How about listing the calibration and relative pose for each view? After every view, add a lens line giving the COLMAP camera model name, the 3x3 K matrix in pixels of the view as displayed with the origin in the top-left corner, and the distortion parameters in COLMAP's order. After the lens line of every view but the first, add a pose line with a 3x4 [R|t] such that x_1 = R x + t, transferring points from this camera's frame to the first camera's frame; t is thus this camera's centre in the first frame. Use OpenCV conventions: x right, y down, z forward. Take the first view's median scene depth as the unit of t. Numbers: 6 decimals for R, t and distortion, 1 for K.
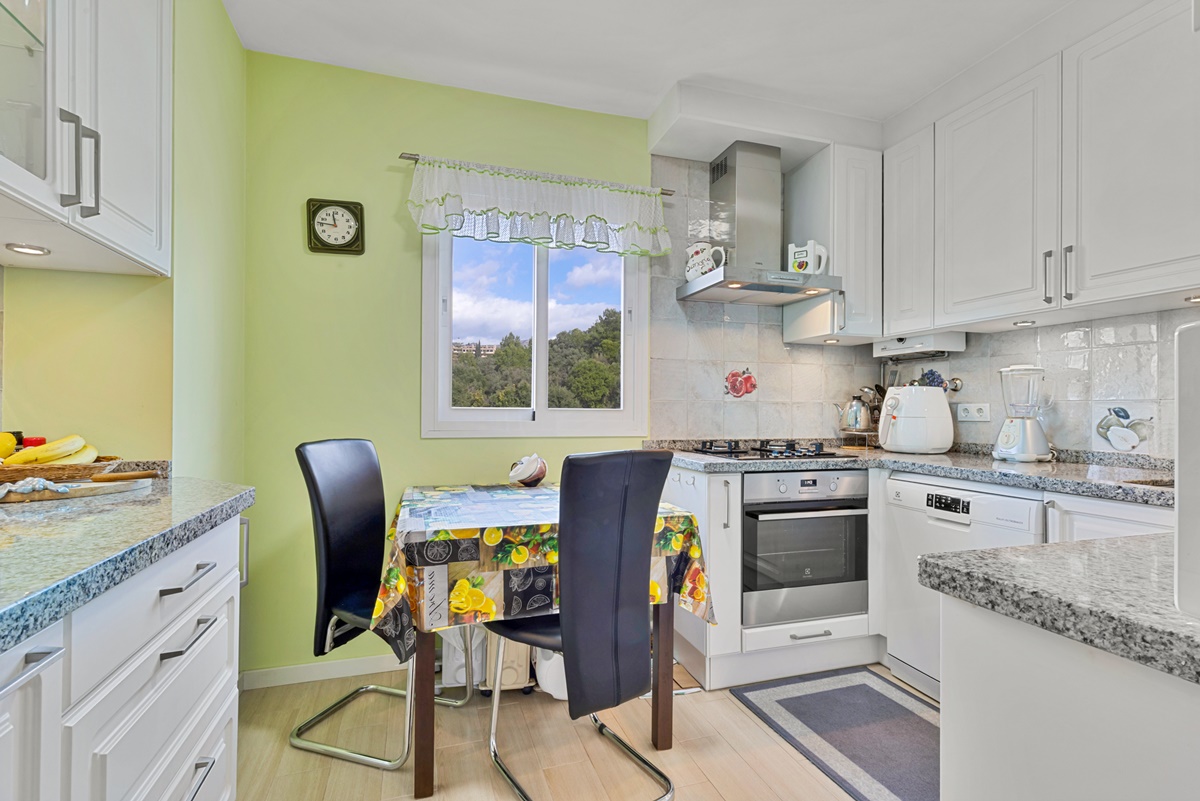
lens RADIAL K [[564.1, 0, 595.2], [0, 564.1, 410.1], [0, 0, 1]] dist [0.010565, -0.002399]
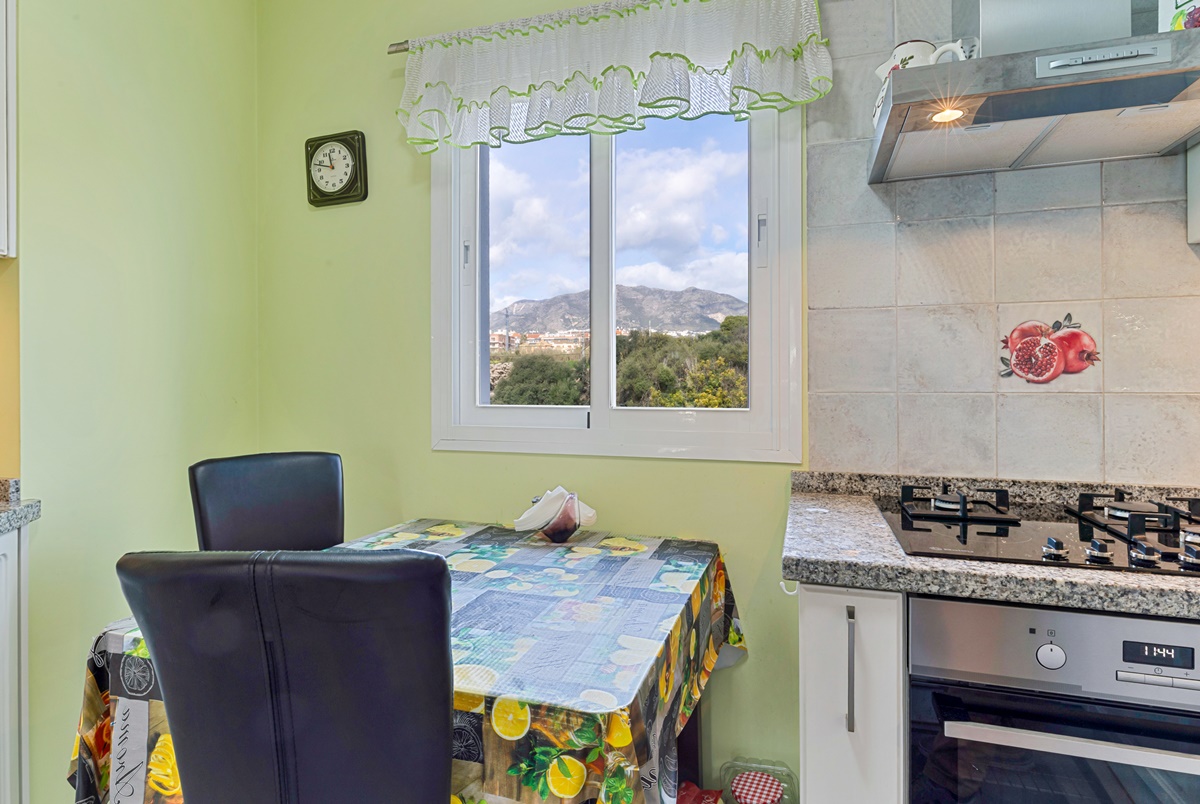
lens RADIAL K [[635.4, 0, 598.9], [0, 635.4, 386.5], [0, 0, 1]] dist [0.000402, 0.000008]
pose [[0.812327, -0.005854, -0.583174, 0.329964], [0.006194, 0.999980, -0.001410, -0.027372], [0.583170, -0.002466, 0.812346, 0.512466]]
